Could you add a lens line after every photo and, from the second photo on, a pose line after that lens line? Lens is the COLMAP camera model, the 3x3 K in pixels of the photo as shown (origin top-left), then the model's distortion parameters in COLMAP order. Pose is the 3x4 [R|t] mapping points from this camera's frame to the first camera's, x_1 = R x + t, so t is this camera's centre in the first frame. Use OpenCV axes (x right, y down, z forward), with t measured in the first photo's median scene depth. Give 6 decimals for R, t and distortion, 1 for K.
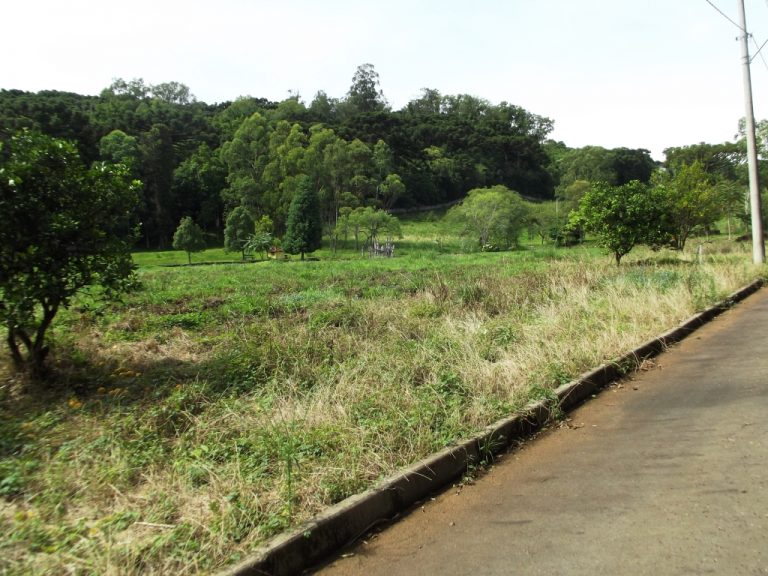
lens RADIAL K [[645.2, 0, 398.4], [0, 645.2, 281.0], [0, 0, 1]] dist [-0.047327, 0.037850]
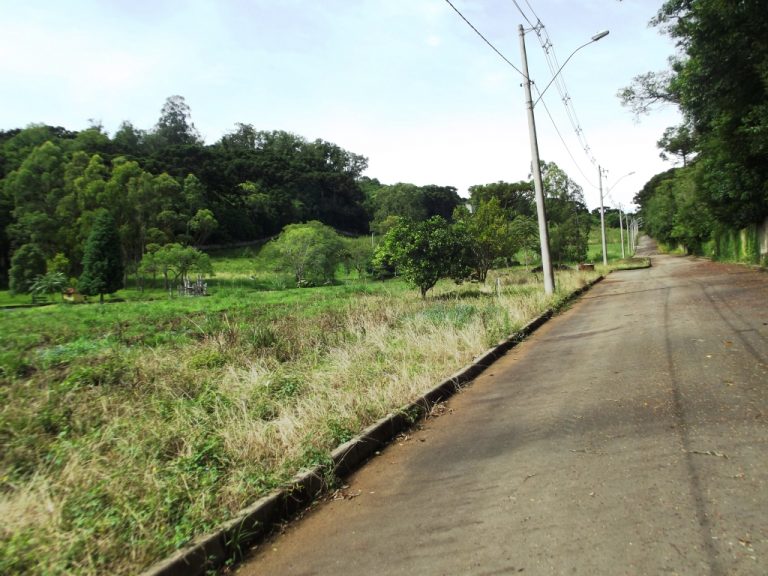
lens RADIAL K [[645.2, 0, 390.6], [0, 645.2, 280.3], [0, 0, 1]] dist [-0.047327, 0.037850]
pose [[0.964822, -0.022024, 0.261980, 0.009425], [0.036445, 0.998068, -0.050313, -0.001814], [-0.260366, 0.058091, 0.963761, 0.011229]]
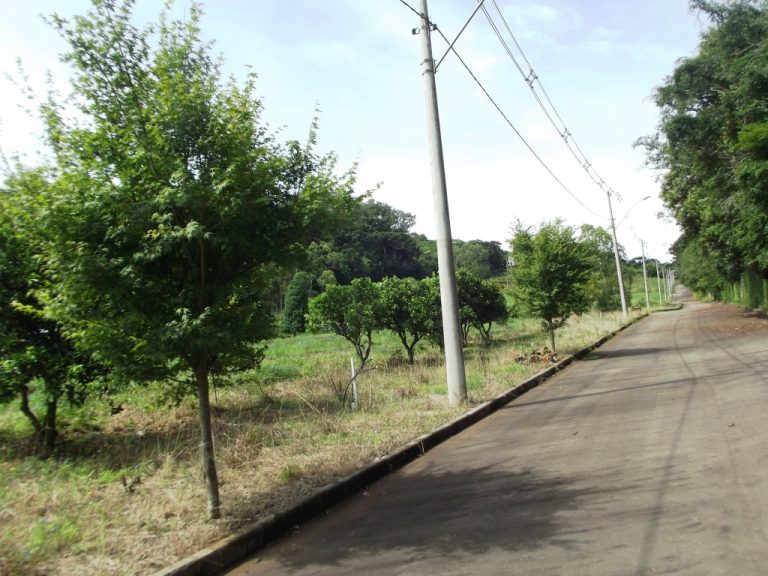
lens RADIAL K [[645.2, 0, 396.8], [0, 645.2, 273.4], [0, 0, 1]] dist [-0.047327, 0.037850]
pose [[0.975222, -0.012570, 0.220873, -0.215476], [0.044974, 0.988801, -0.142301, 0.030572], [-0.216611, 0.148709, 0.964865, -0.306635]]
